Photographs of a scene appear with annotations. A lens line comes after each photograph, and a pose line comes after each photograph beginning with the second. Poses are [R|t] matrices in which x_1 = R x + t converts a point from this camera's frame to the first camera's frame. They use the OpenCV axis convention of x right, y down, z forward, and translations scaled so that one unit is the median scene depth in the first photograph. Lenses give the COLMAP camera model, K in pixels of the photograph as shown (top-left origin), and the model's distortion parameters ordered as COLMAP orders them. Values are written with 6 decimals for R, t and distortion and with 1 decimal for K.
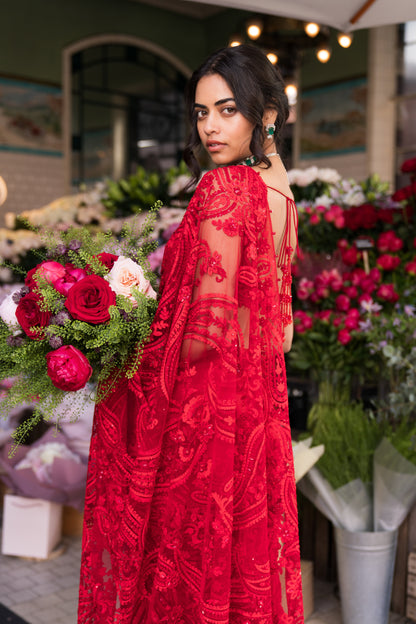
lens RADIAL K [[790.4, 0, 213.5], [0, 790.4, 311.9], [0, 0, 1]] dist [0.033765, 0.000000]
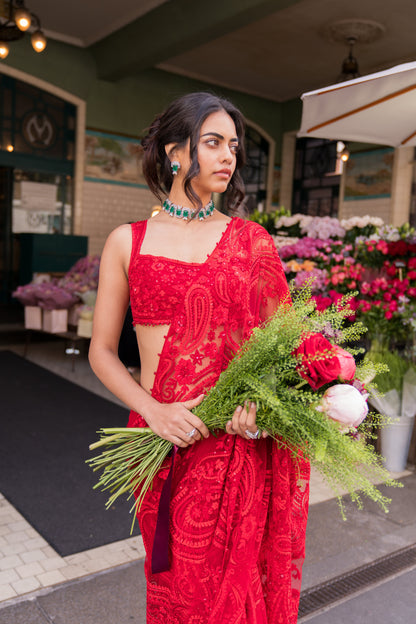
lens RADIAL K [[583.4, 0, 207.3], [0, 583.4, 314.2], [0, 0, 1]] dist [0.007891, 0.000000]
pose [[0.994977, 0.051371, -0.085915, -0.120518], [-0.049322, 0.998450, 0.025796, 0.013254], [0.087107, -0.021429, 0.995968, -0.340087]]
